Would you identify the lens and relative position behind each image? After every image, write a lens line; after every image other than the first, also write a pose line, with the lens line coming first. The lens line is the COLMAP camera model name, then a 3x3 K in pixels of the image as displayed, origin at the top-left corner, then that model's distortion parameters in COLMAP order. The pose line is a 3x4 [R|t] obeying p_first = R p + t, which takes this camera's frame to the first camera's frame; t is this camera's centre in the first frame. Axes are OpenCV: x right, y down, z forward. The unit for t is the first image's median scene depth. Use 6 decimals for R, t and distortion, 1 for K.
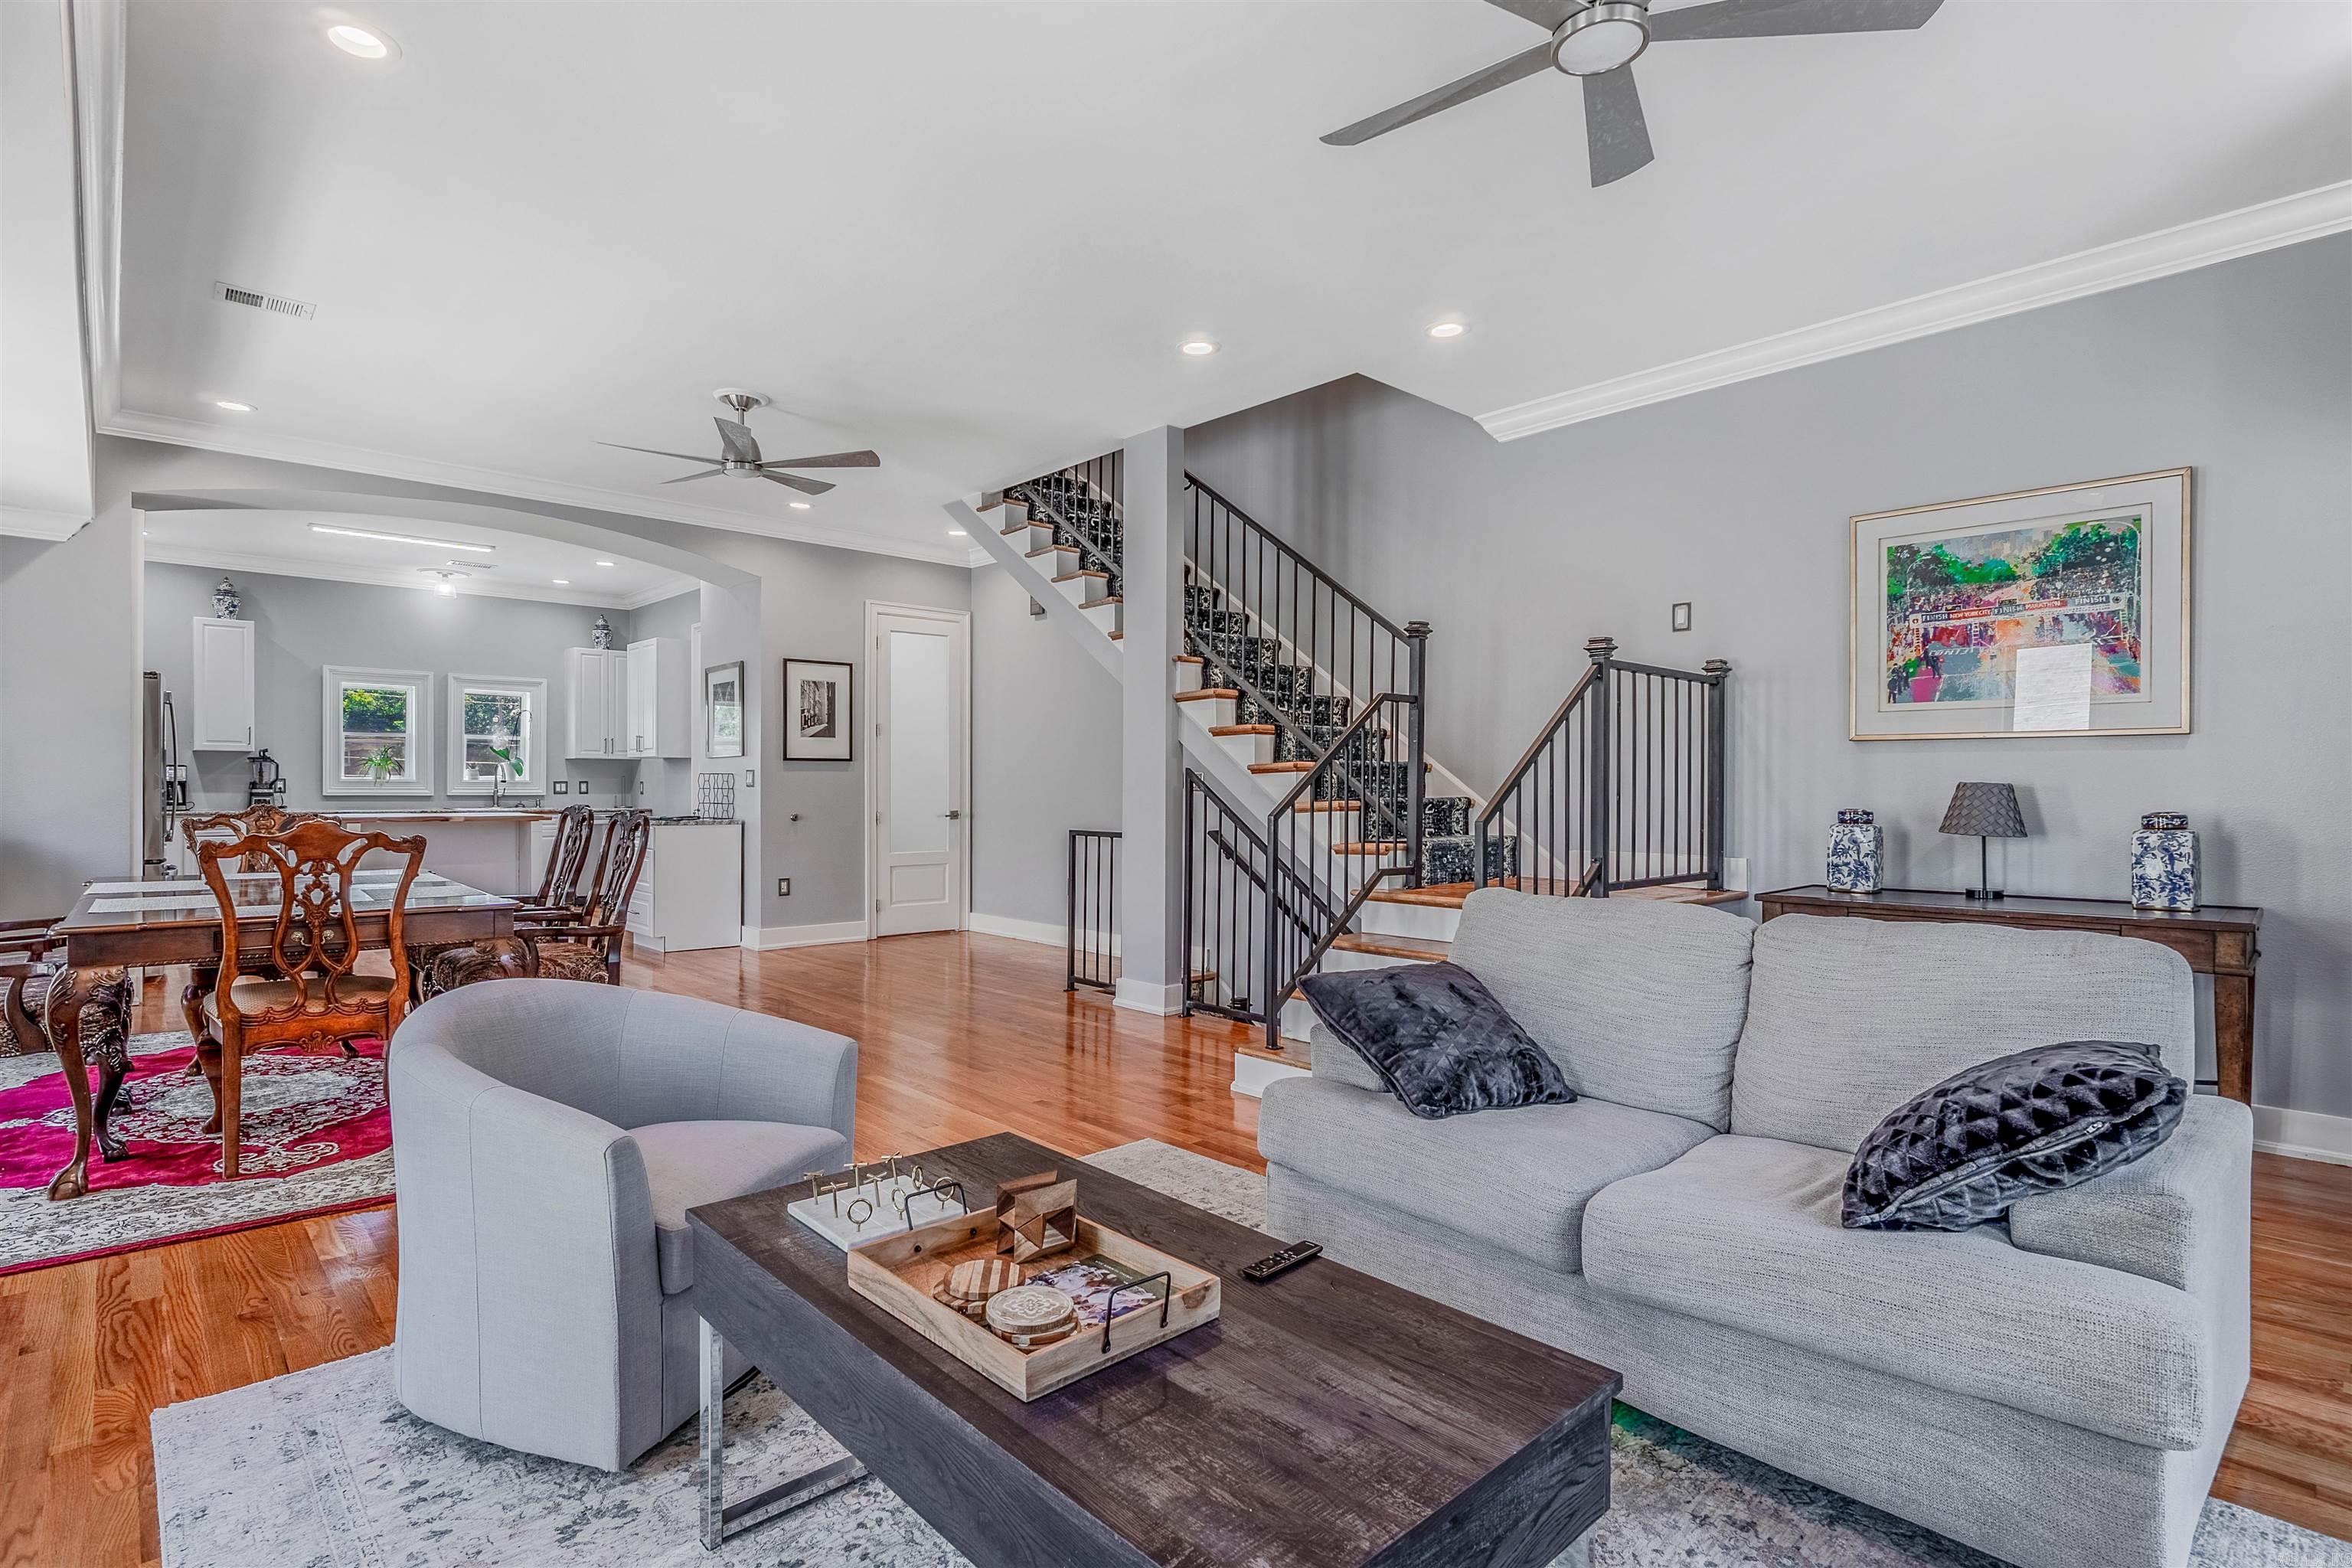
lens RADIAL K [[1163.1, 0, 1137.7], [0, 1163.1, 768.5], [0, 0, 1]] dist [-0.000500, 0.000215]
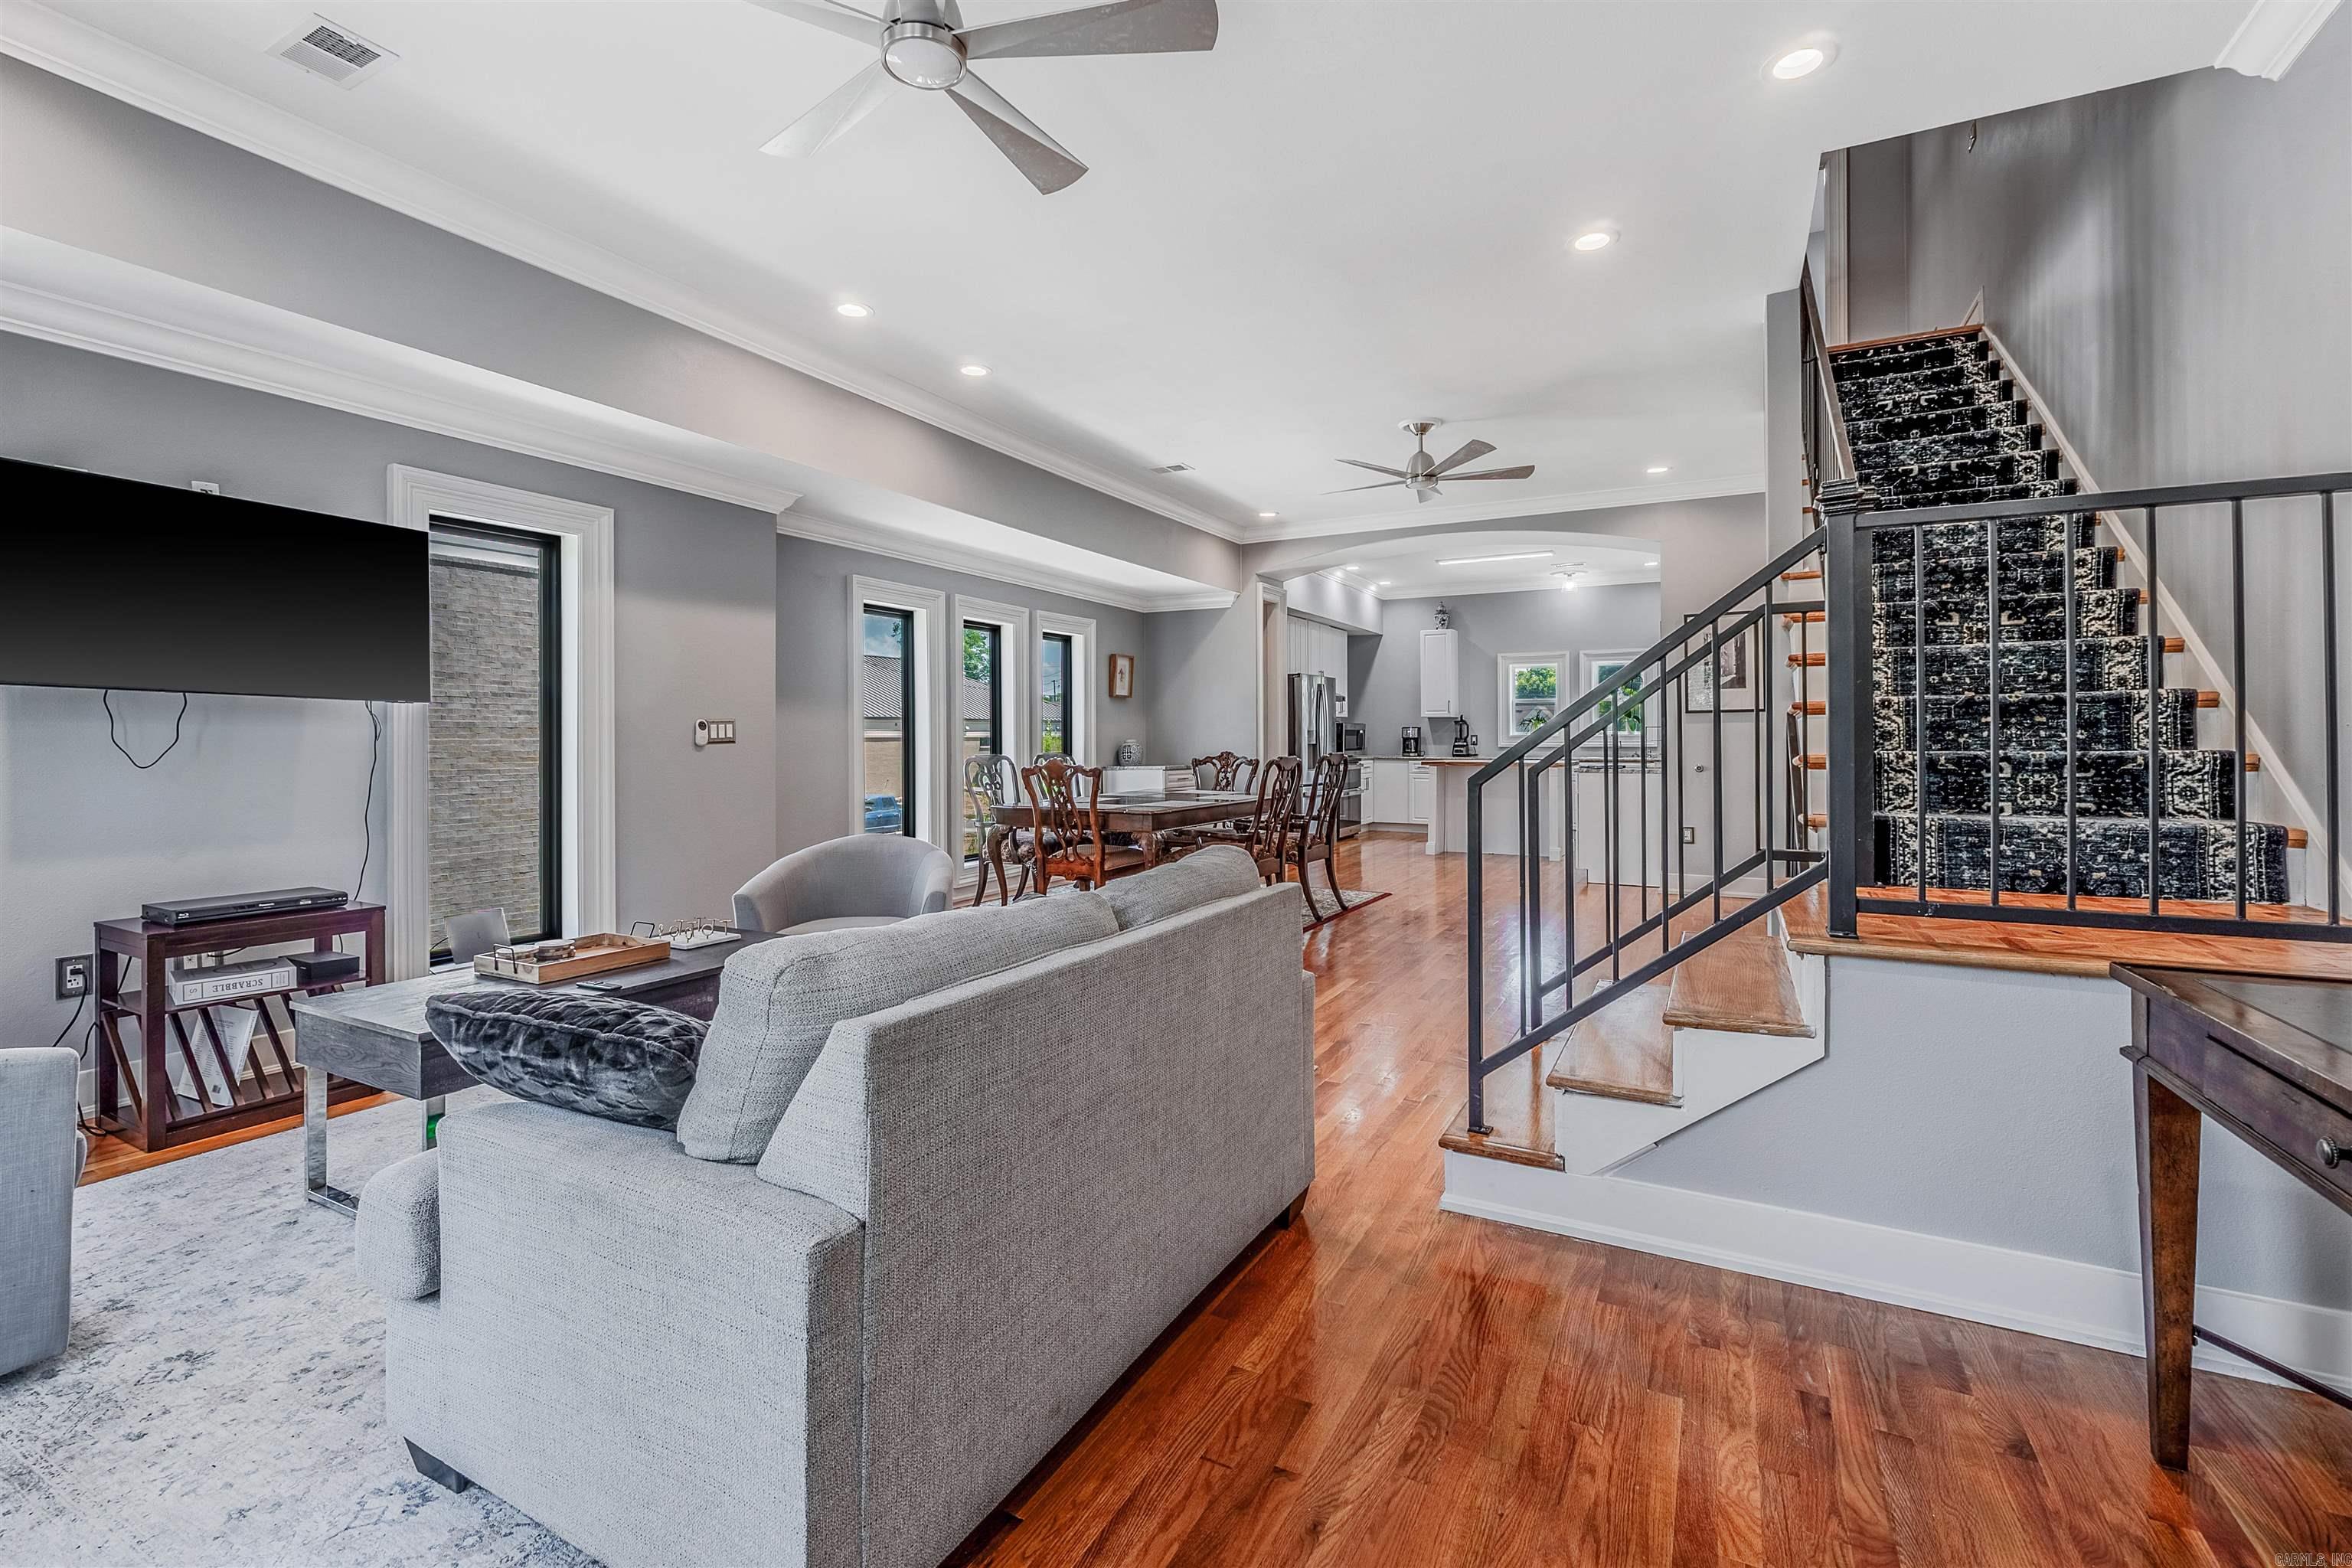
lens RADIAL K [[1015.9, 0, 1179.8], [0, 1015.9, 728.4], [0, 0, 1]] dist [0.000592, 0.000008]
pose [[0.342367, -0.016081, -0.939429, 0.637319], [0.020118, 0.999750, -0.009781, 0.010206], [0.939351, -0.015551, 0.342605, 0.421772]]
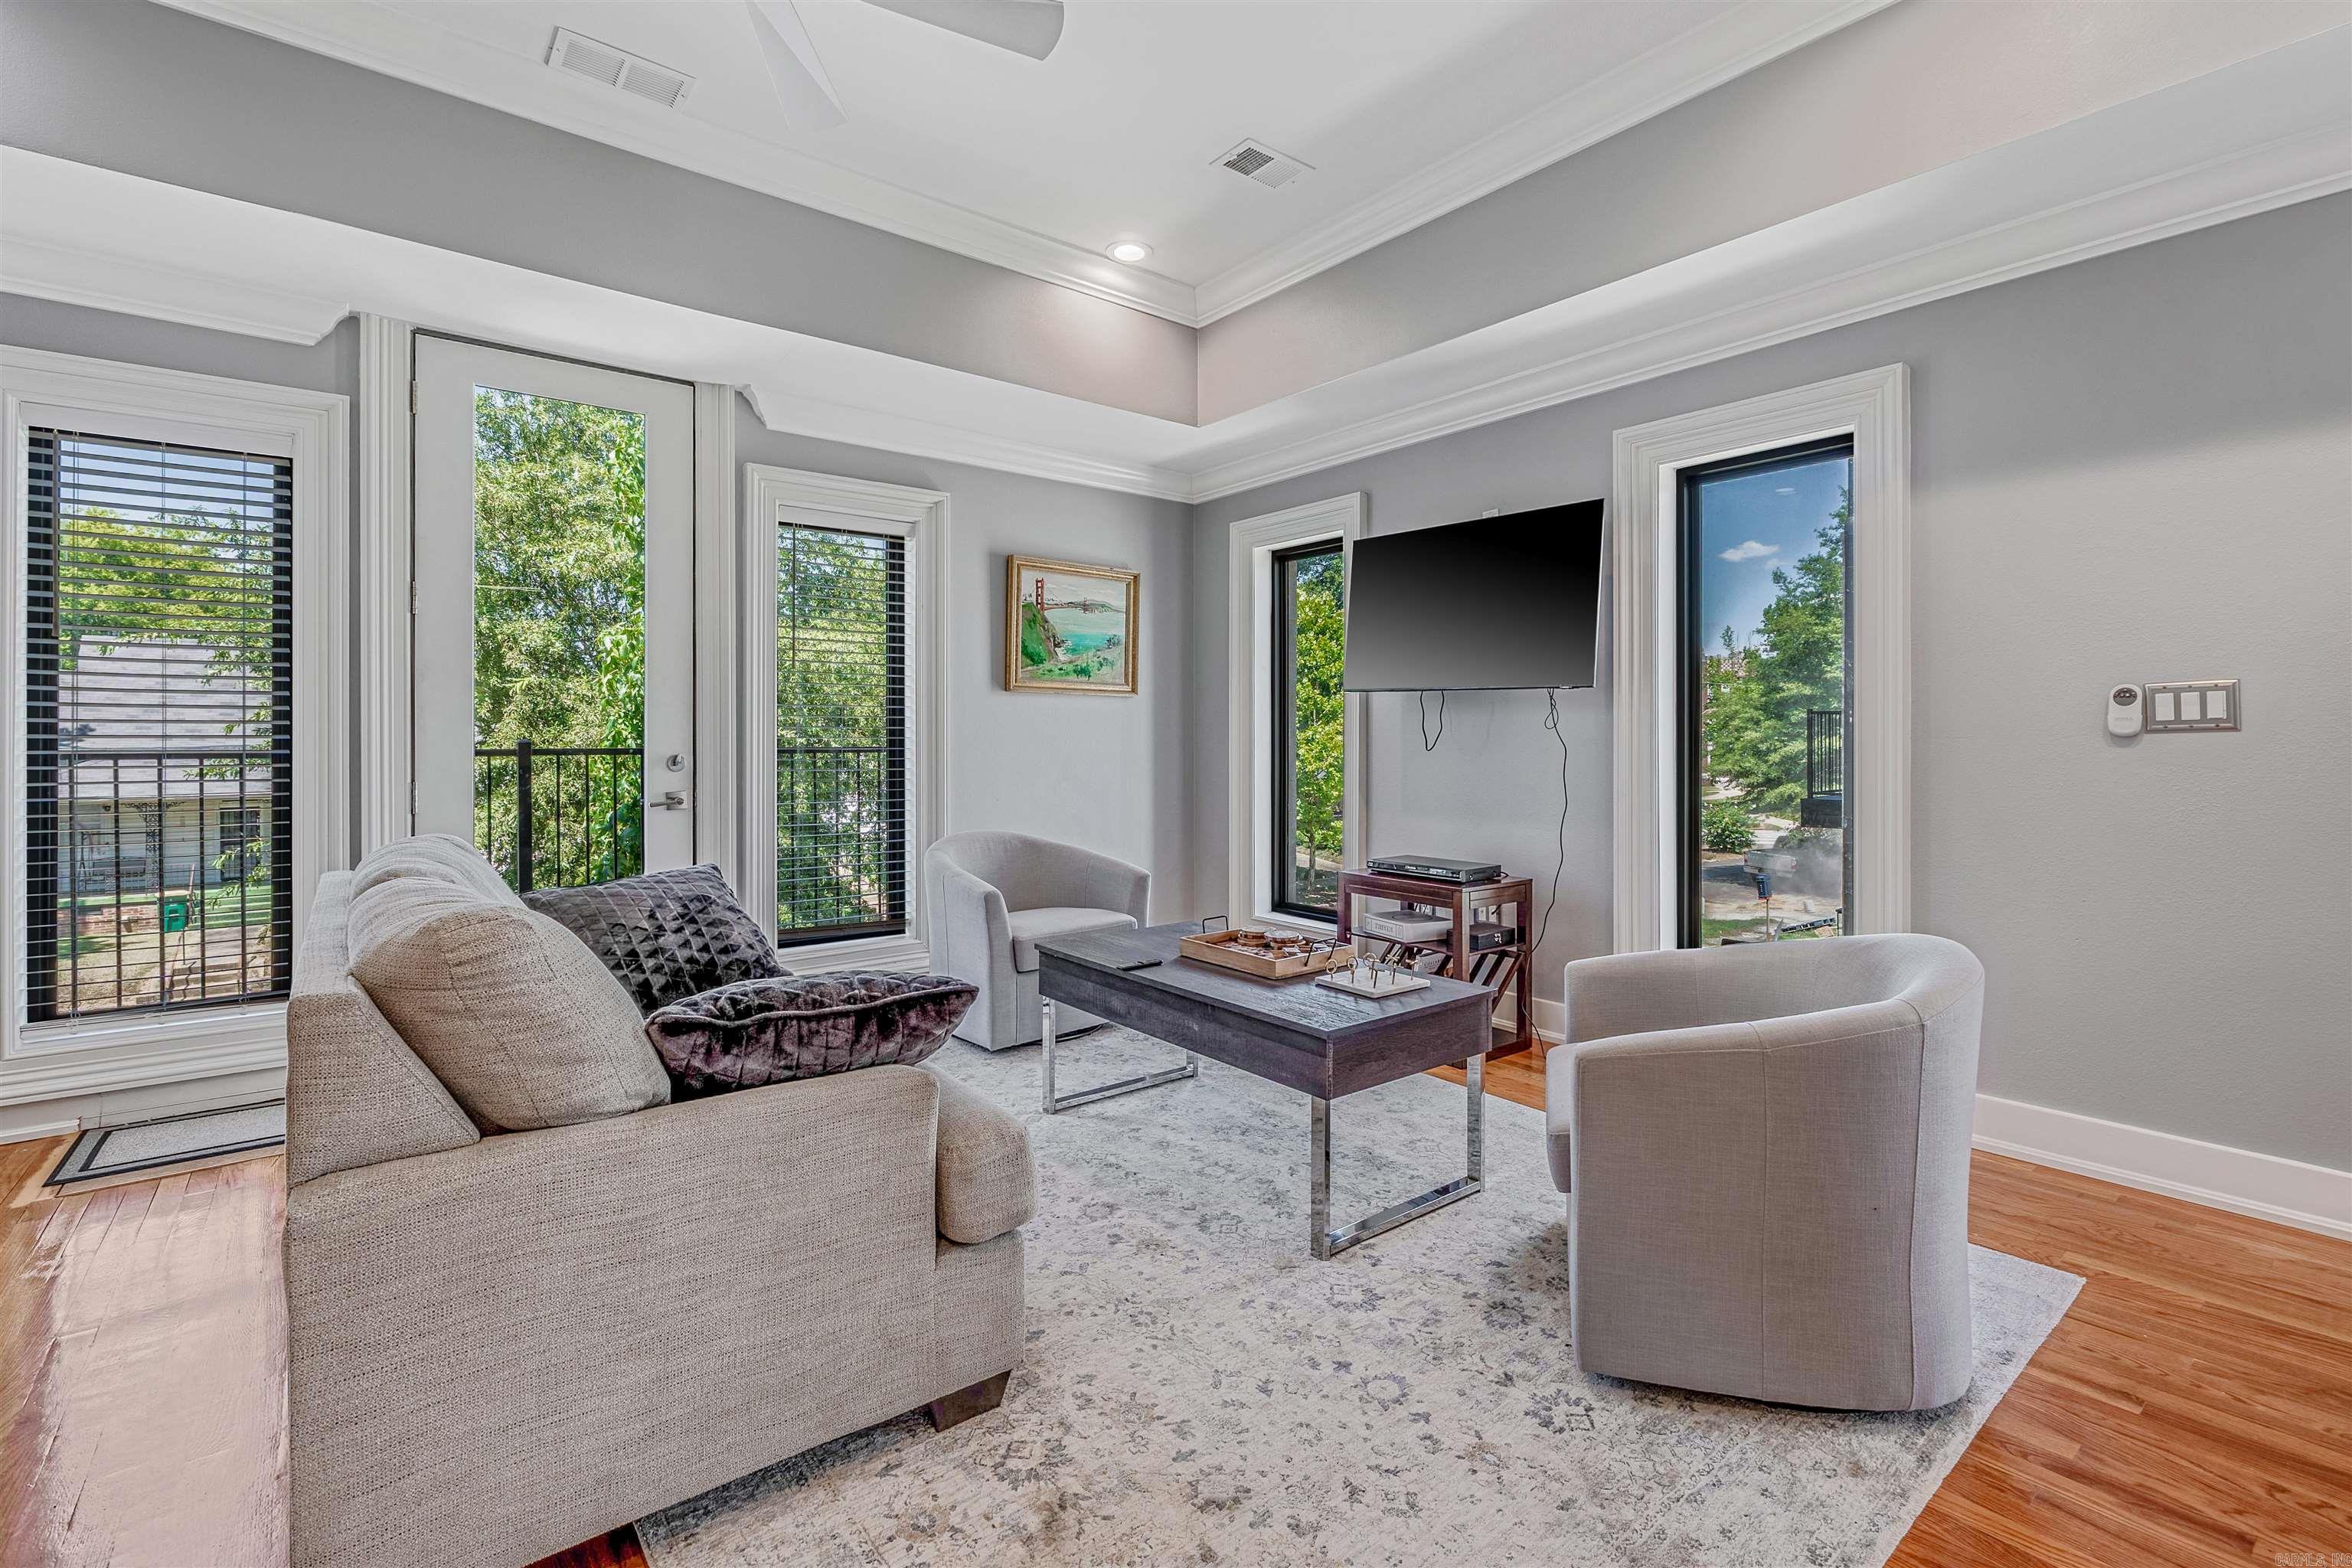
lens RADIAL K [[1046.2, 0, 1172.6], [0, 1046.2, 738.4], [0, 0, 1]] dist [-0.003524, -0.000508]
pose [[-0.997830, -0.007397, 0.065433, -0.007094], [-0.008517, 0.999822, -0.016859, 0.021897], [-0.065297, -0.017380, -0.997715, 0.866388]]
